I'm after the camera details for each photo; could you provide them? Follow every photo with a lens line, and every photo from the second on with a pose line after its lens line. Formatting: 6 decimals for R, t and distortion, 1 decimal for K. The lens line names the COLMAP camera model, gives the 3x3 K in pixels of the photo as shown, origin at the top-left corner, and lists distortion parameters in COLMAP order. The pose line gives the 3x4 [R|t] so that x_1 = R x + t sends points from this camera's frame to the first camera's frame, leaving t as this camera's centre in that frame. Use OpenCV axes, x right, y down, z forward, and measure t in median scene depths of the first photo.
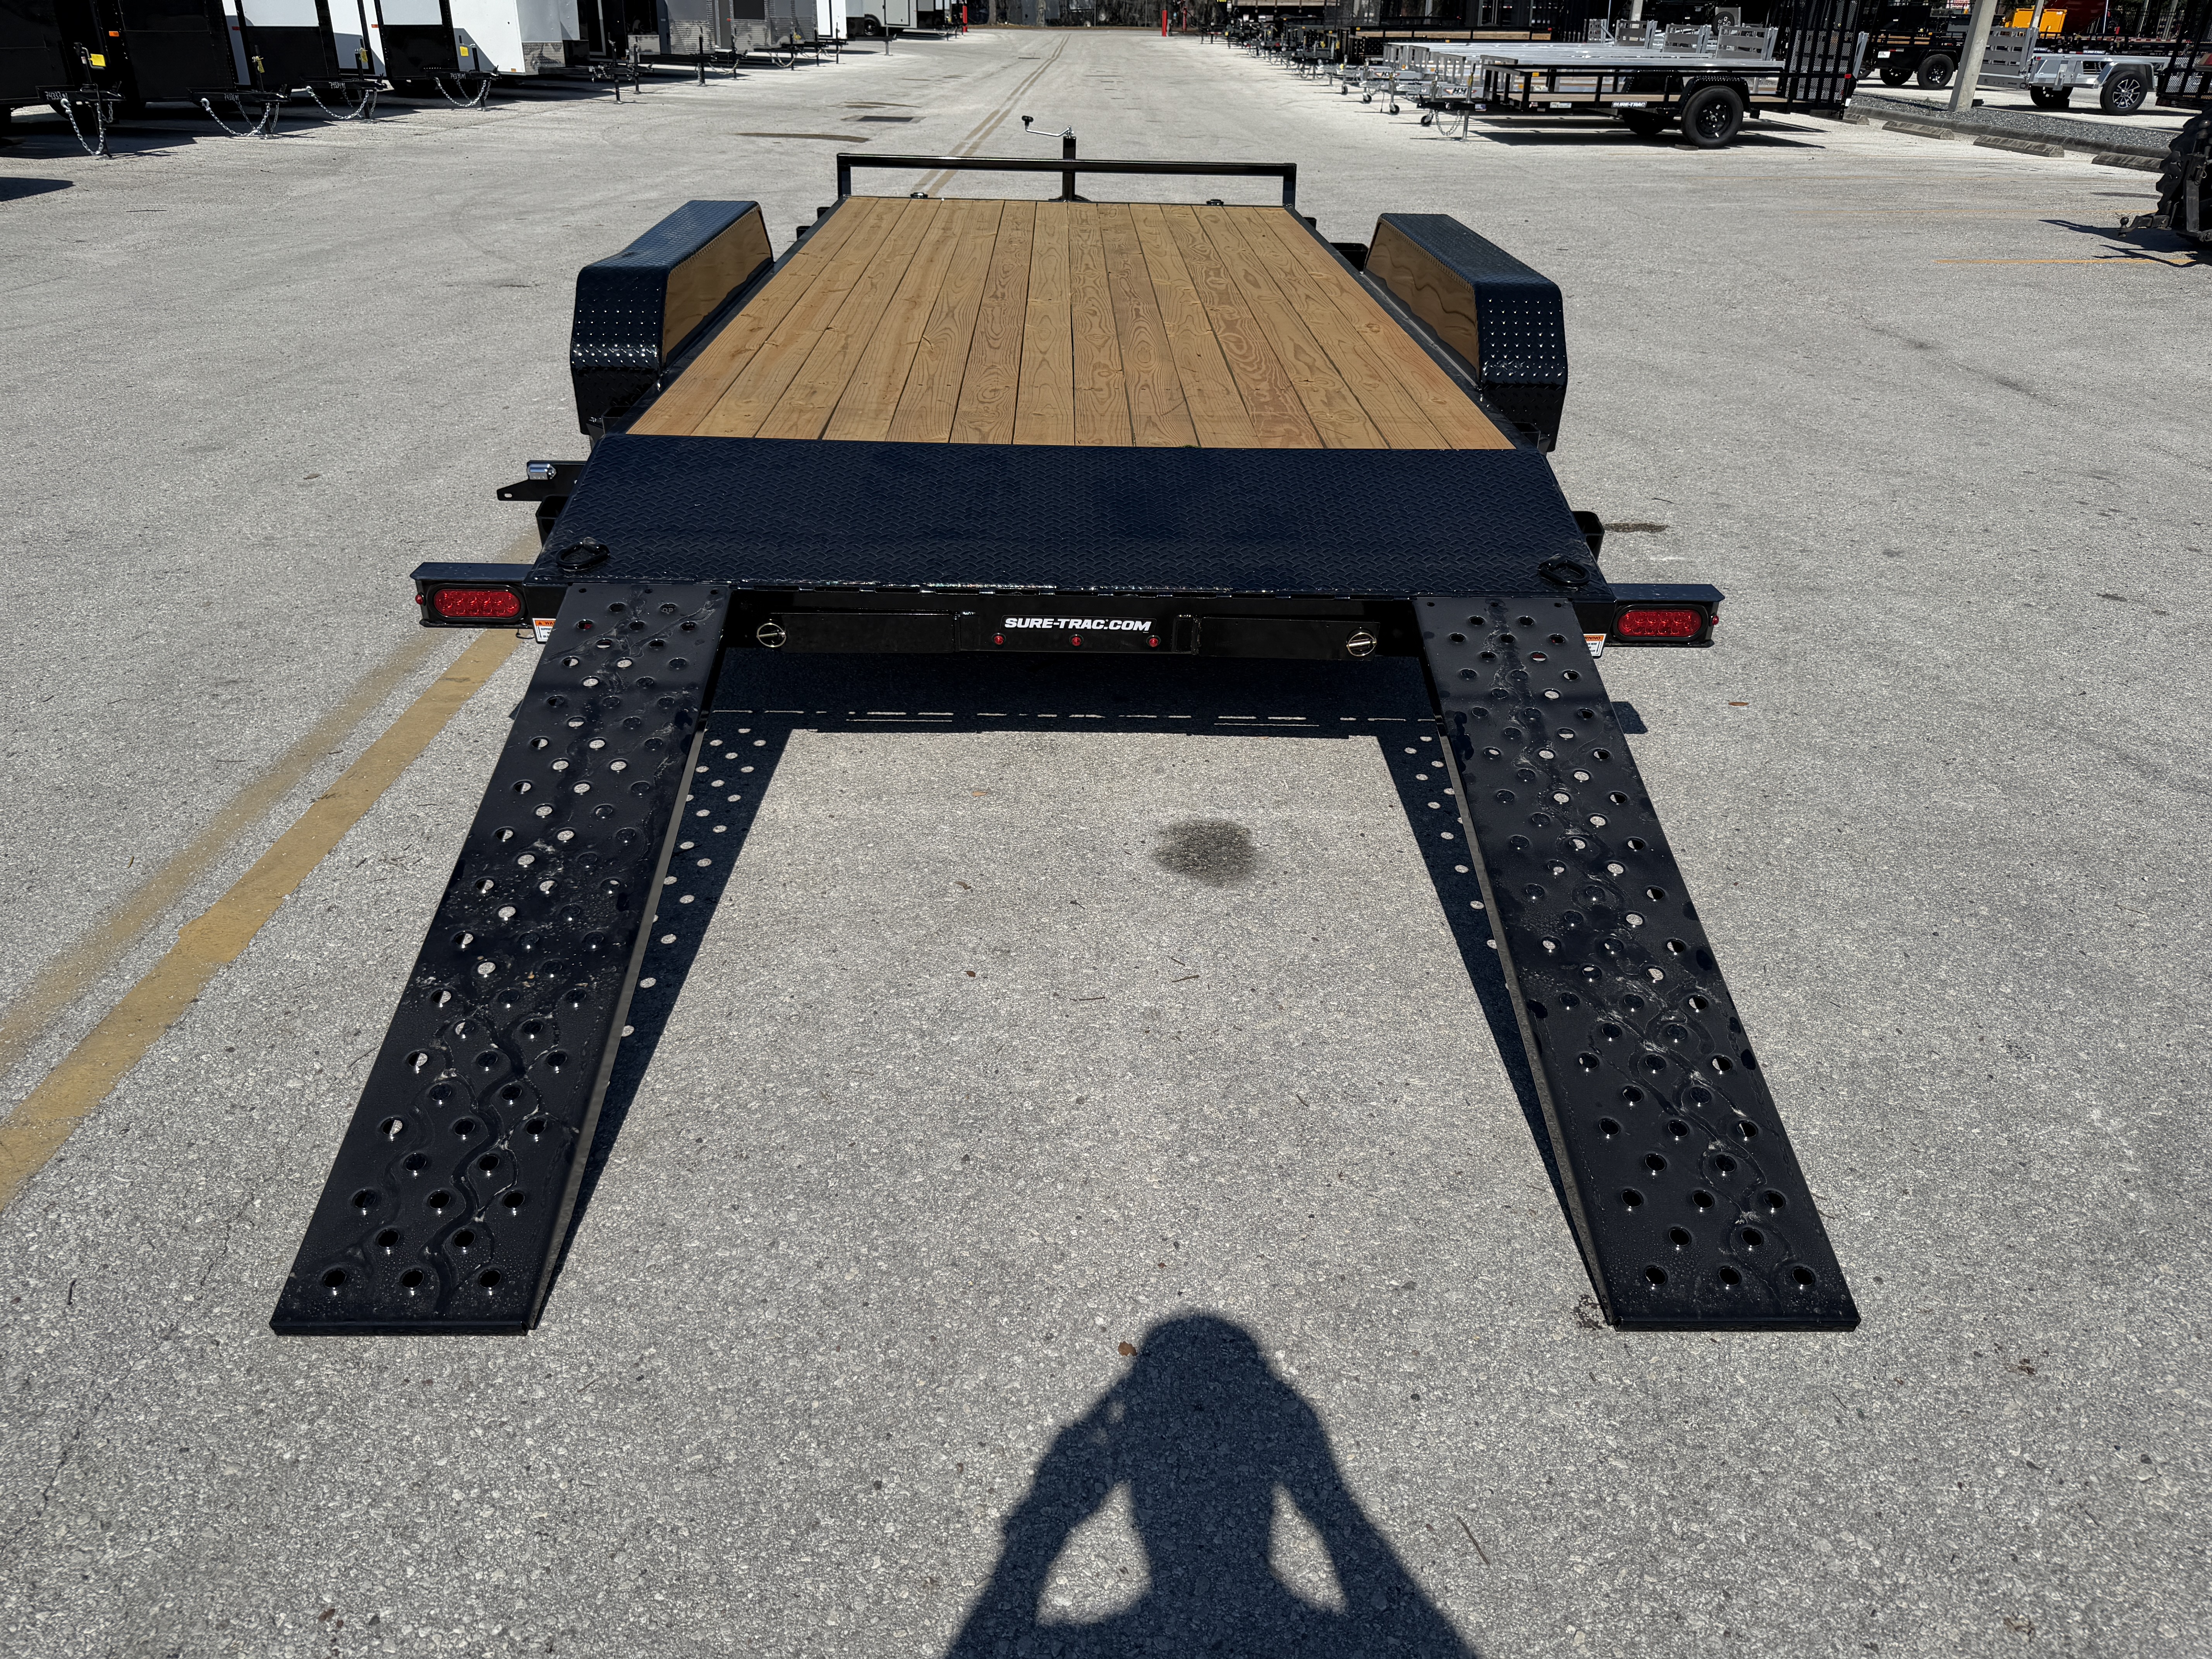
lens RADIAL K [[1573.6, 0, 1105.2], [0, 1573.6, 845.7], [0, 0, 1]] dist [0.025703, -0.032922]
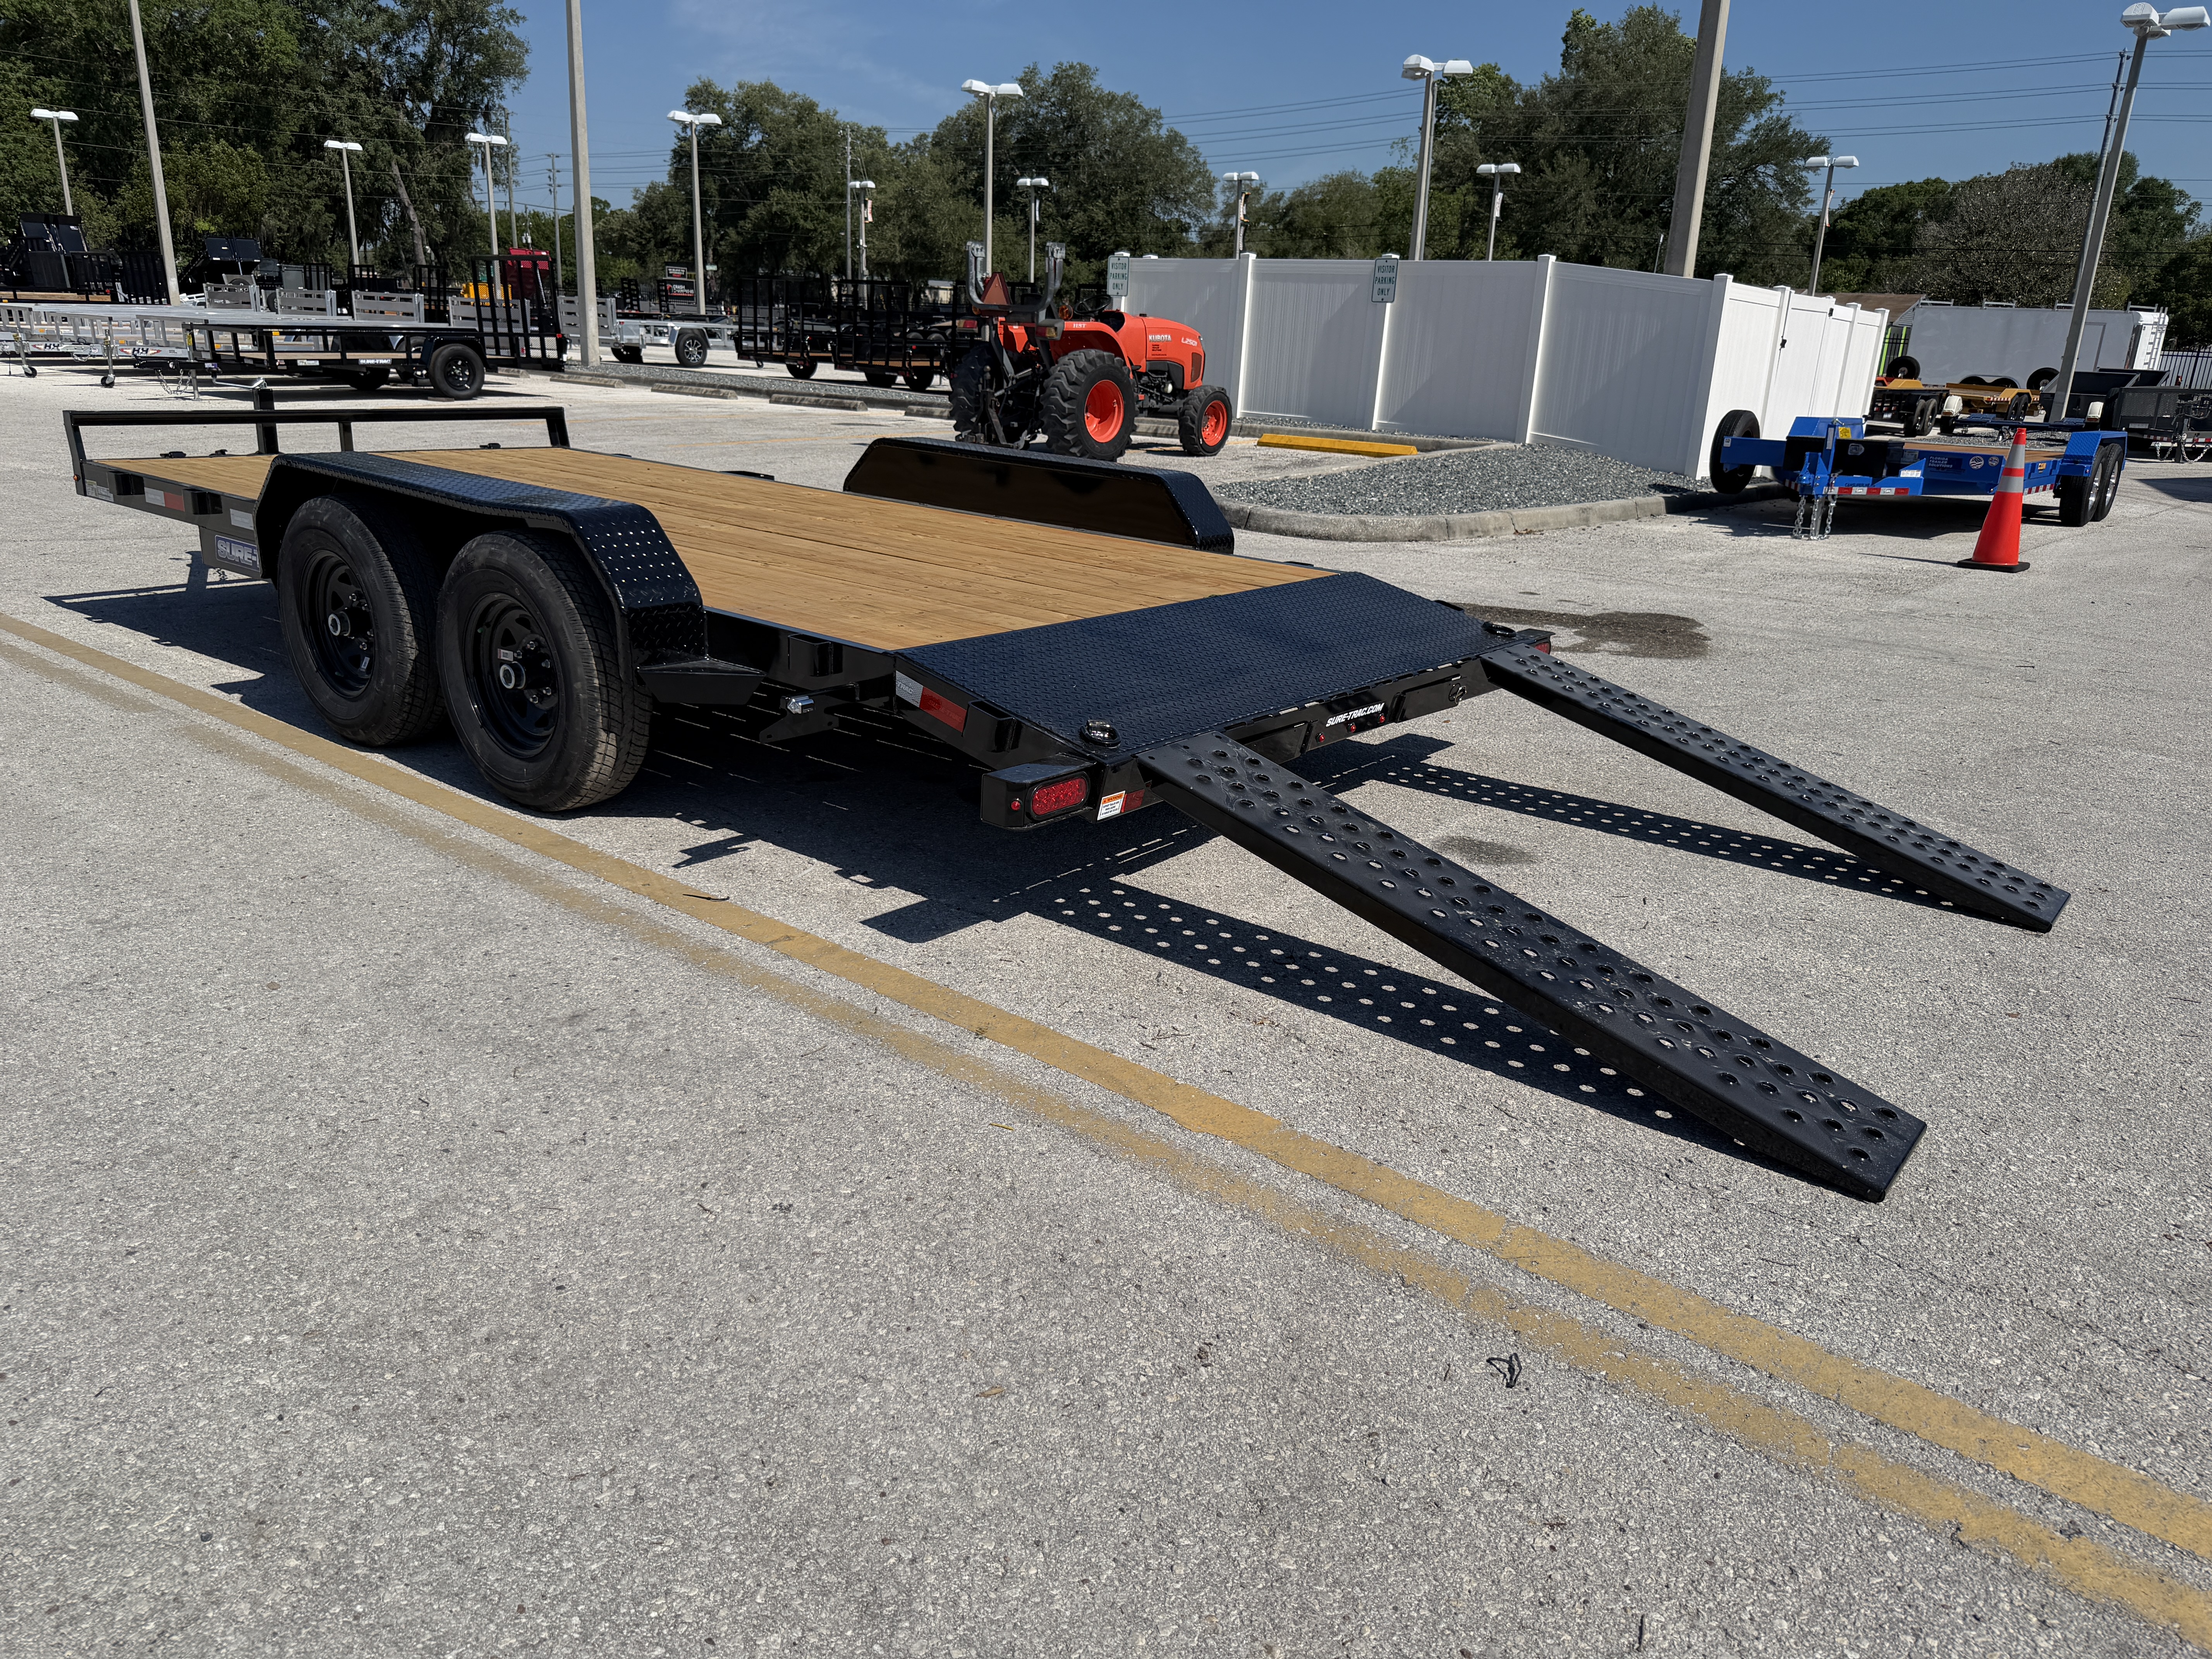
lens RADIAL K [[1573.6, 0, 1103.2], [0, 1573.6, 828.7], [0, 0, 1]] dist [0.025703, -0.032922]
pose [[0.638342, -0.225964, 0.735840, -0.676735], [0.336081, 0.941830, -0.002330, -0.072287], [-0.692509, 0.248789, 0.677152, 0.177269]]
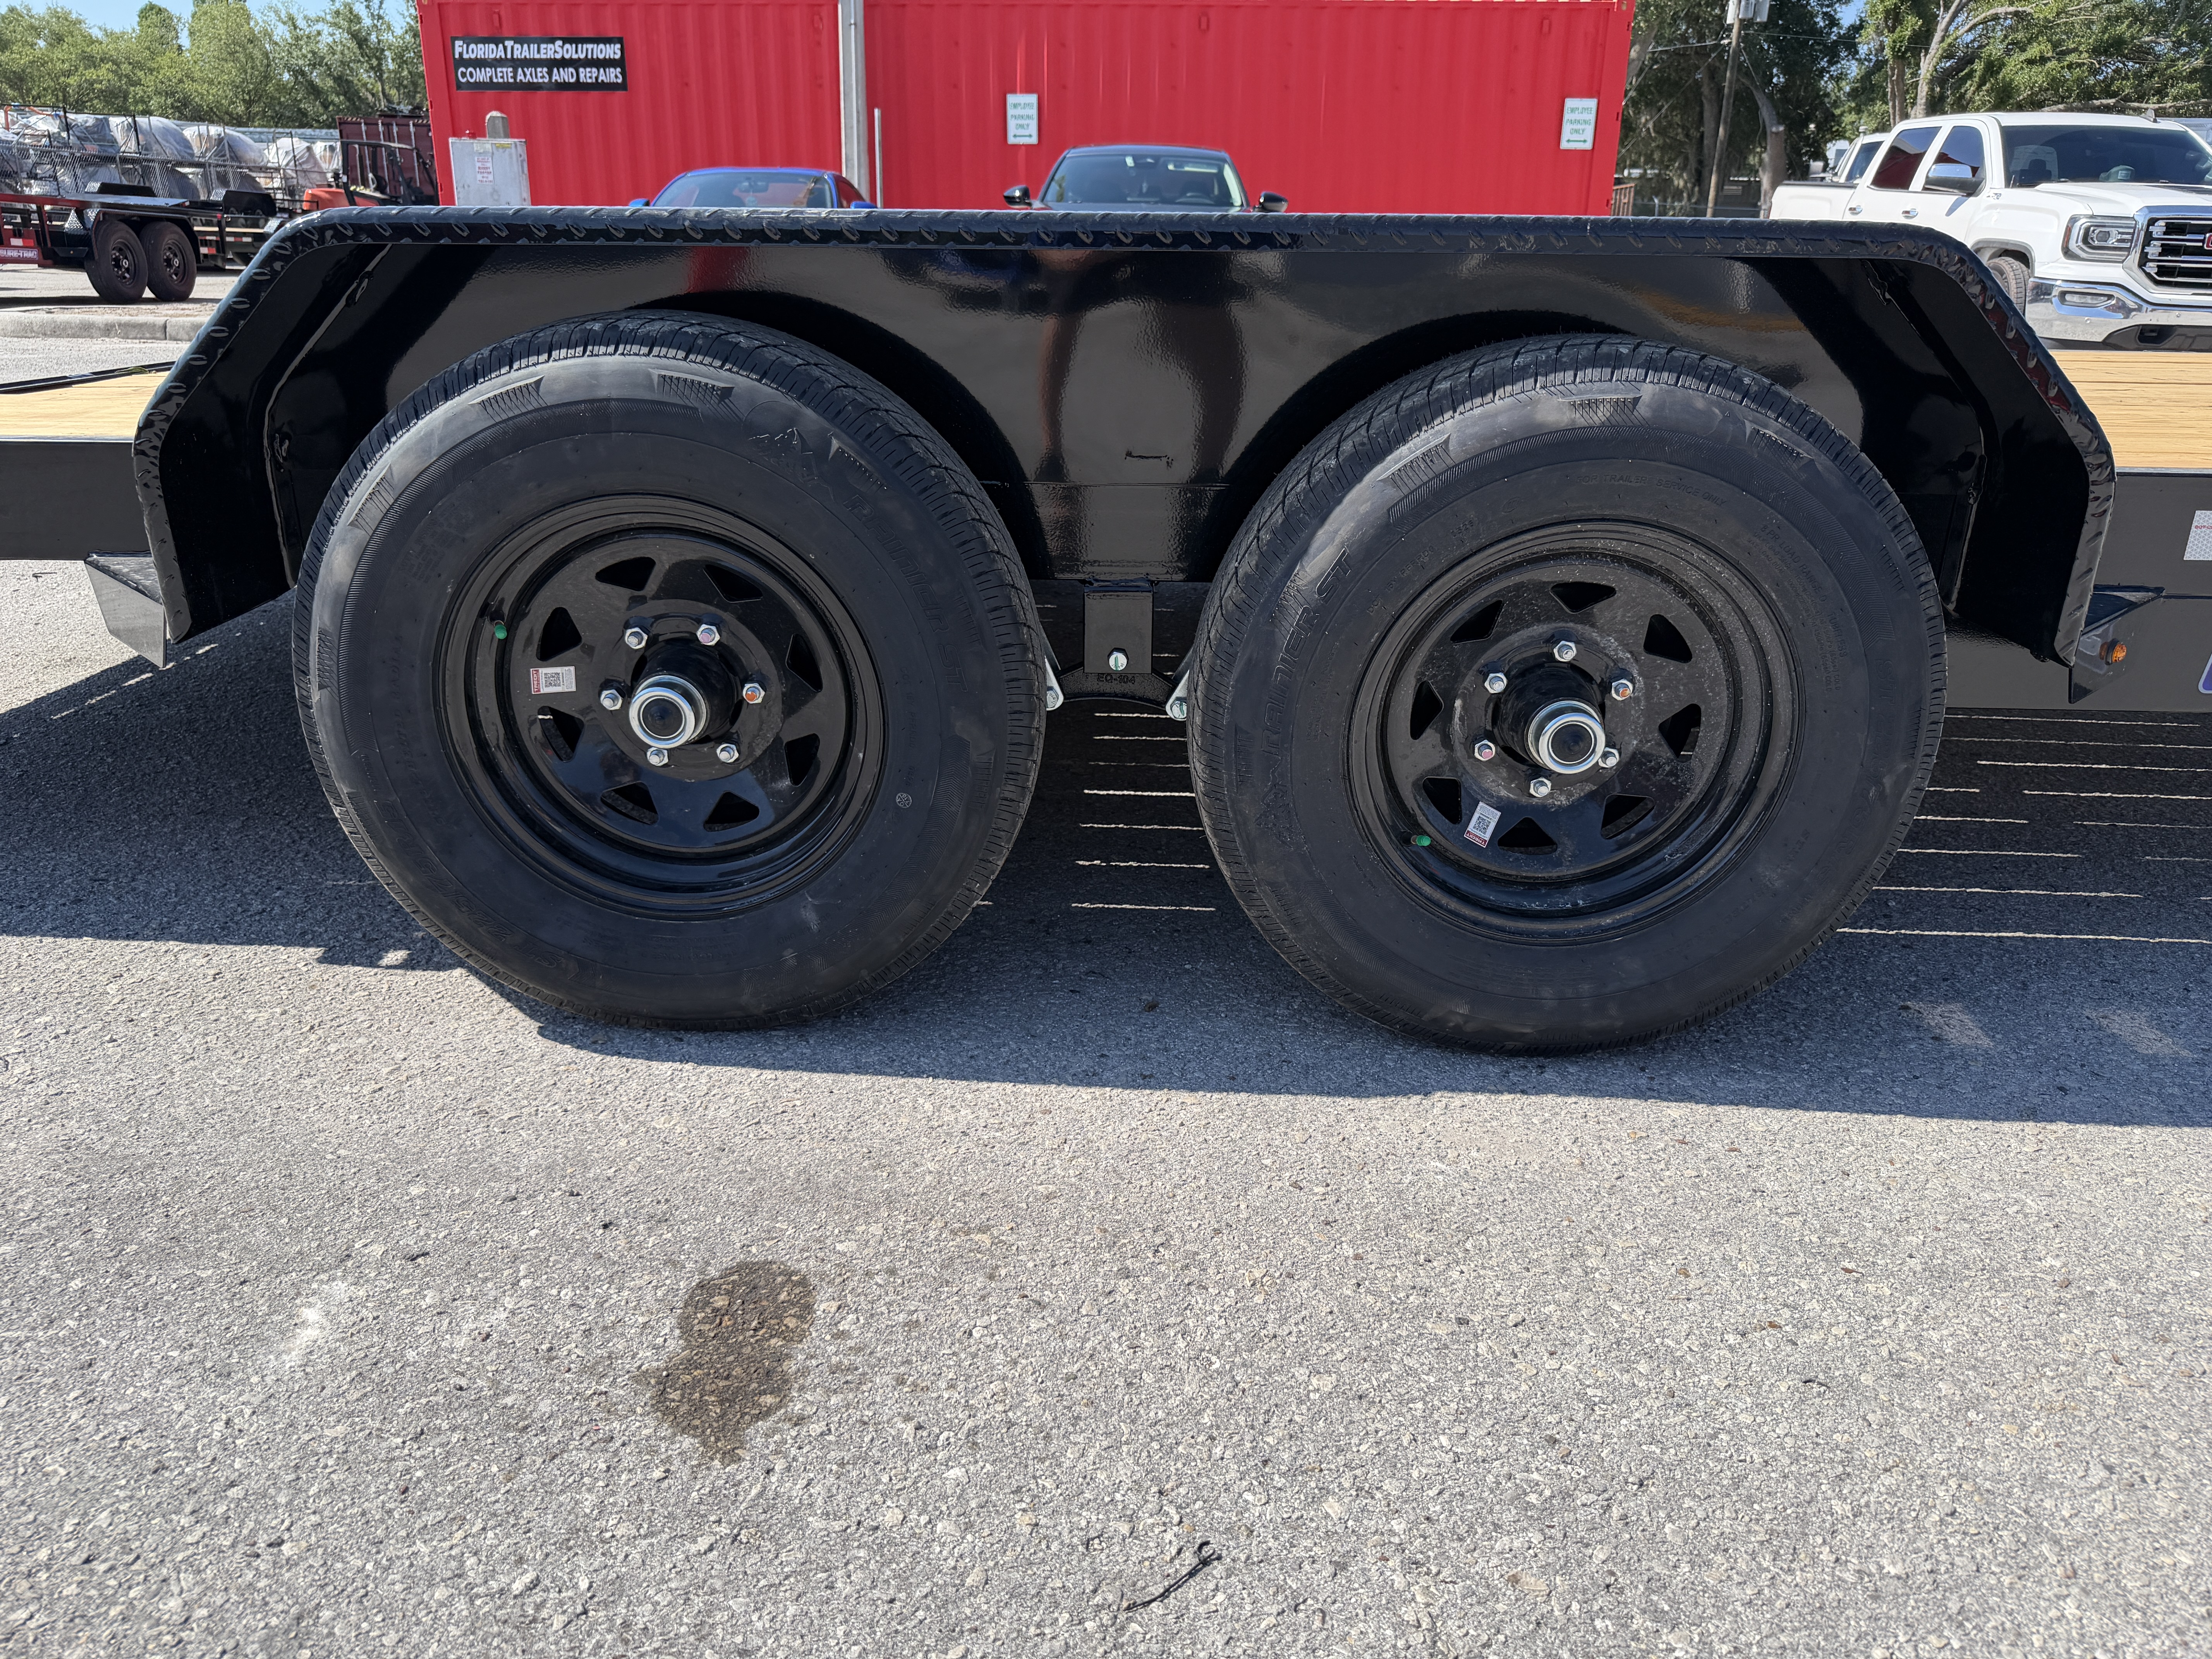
lens RADIAL K [[1573.6, 0, 1108.2], [0, 1573.6, 818.6], [0, 0, 1]] dist [0.025703, -0.032922]
pose [[-0.035721, 0.328065, -0.943979, 0.515101], [-0.496405, 0.813987, 0.301673, -0.353942], [0.867356, 0.479372, 0.133777, 0.948071]]
